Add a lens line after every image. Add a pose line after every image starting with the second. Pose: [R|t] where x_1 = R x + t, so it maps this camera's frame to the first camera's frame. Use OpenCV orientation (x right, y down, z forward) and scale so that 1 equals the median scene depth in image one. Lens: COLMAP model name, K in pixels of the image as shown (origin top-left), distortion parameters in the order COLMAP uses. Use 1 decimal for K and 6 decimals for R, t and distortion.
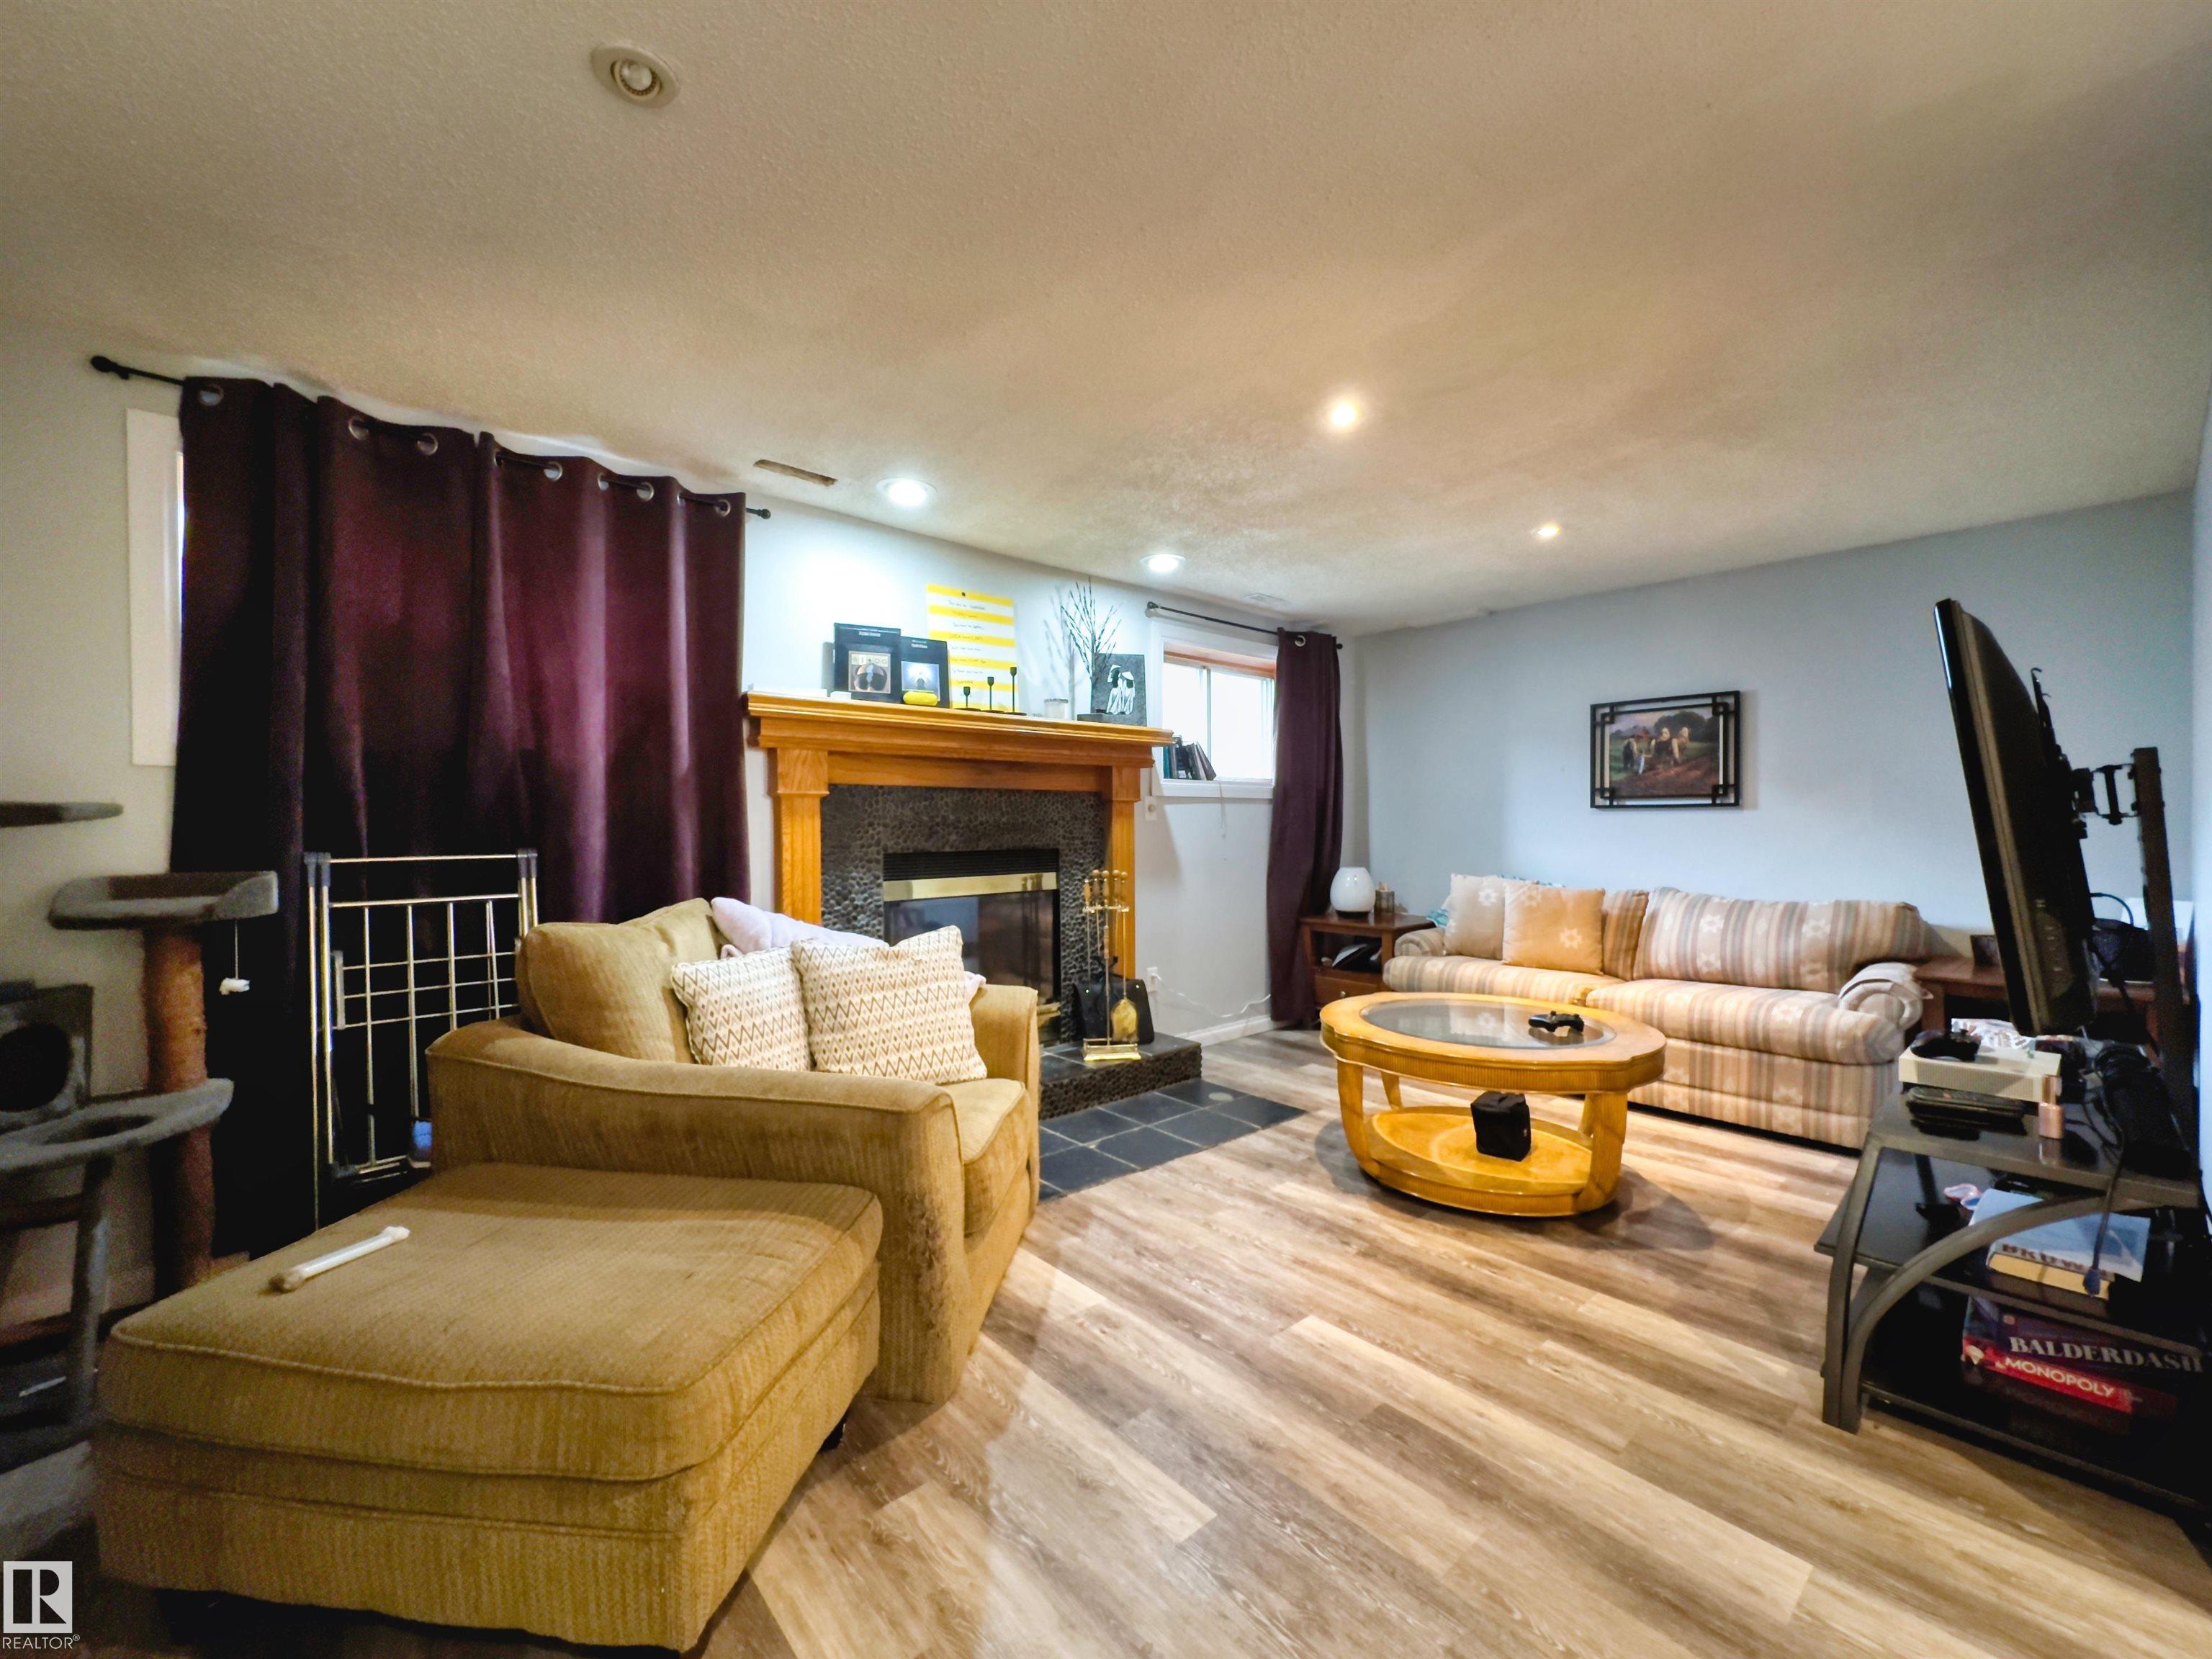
lens RADIAL K [[893.3, 0, 1115.1], [0, 893.3, 833.5], [0, 0, 1]] dist [-0.000970, 0.000176]
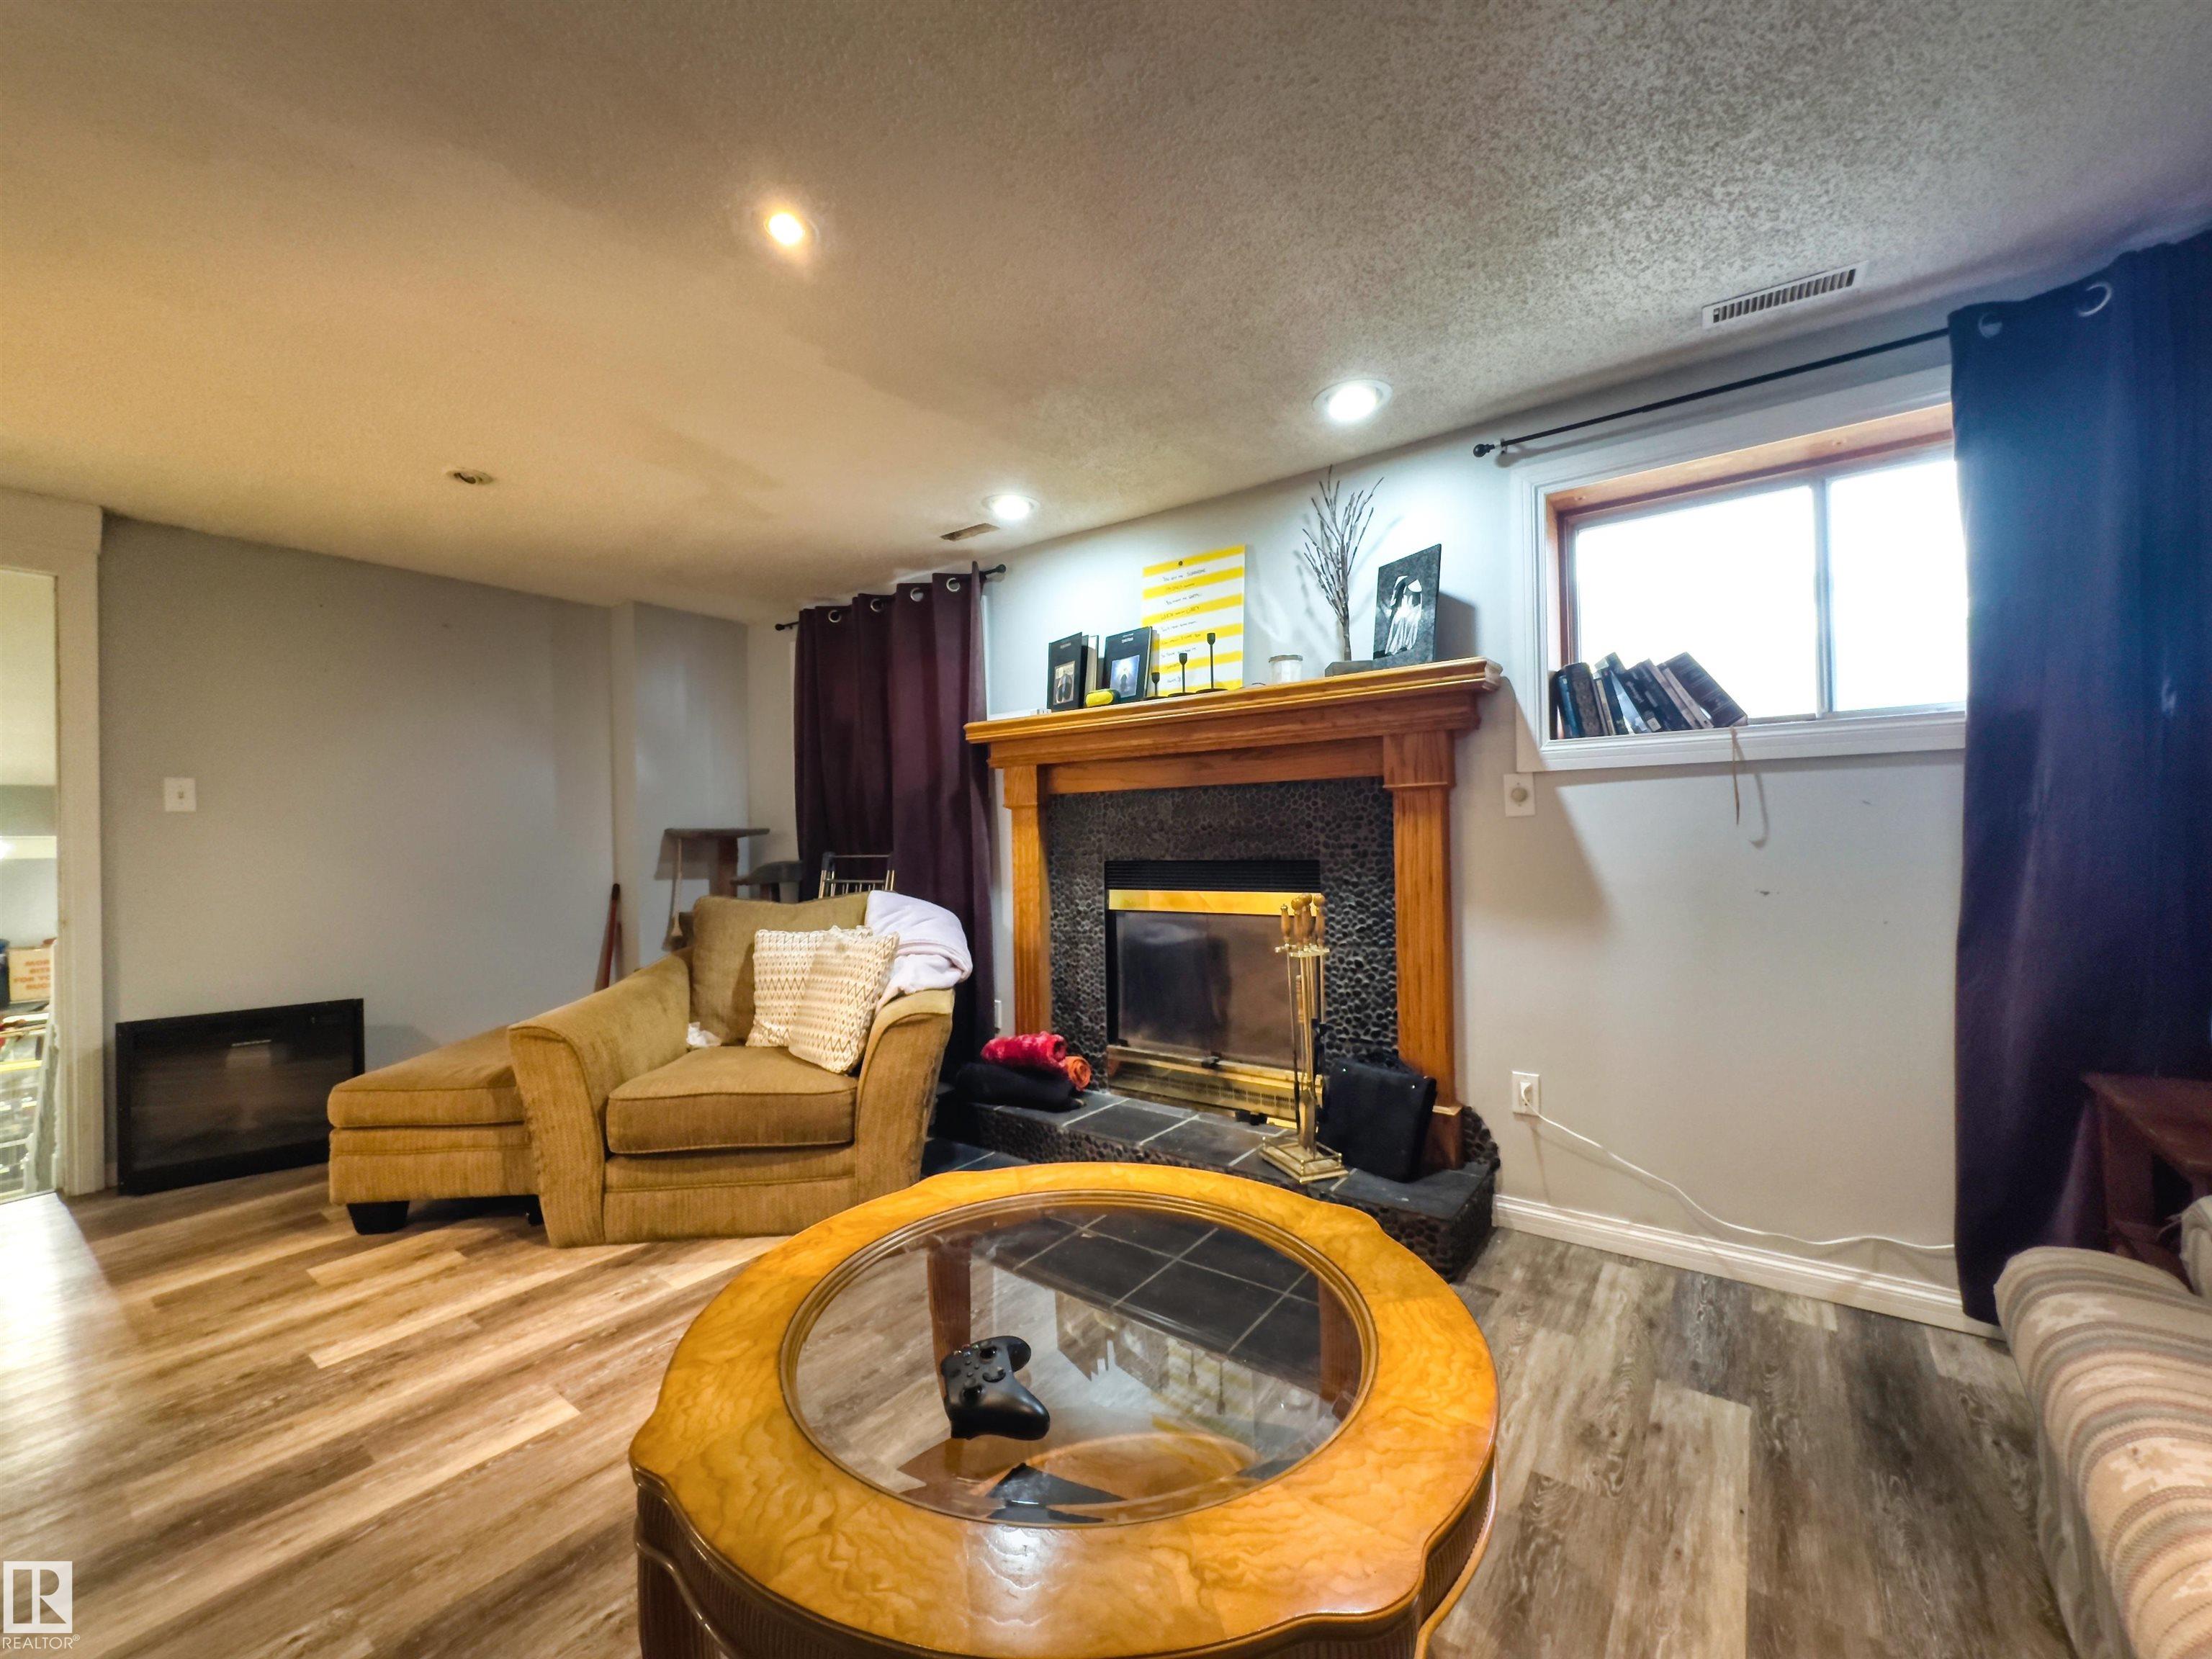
lens RADIAL K [[893.3, 0, 1111.7], [0, 893.3, 833.7], [0, 0, 1]] dist [-0.000970, 0.000176]
pose [[0.208703, -0.002460, -0.977976, 0.660301], [0.008501, 0.999964, -0.000701, -0.006069], [0.977942, -0.008168, 0.208716, 0.751083]]
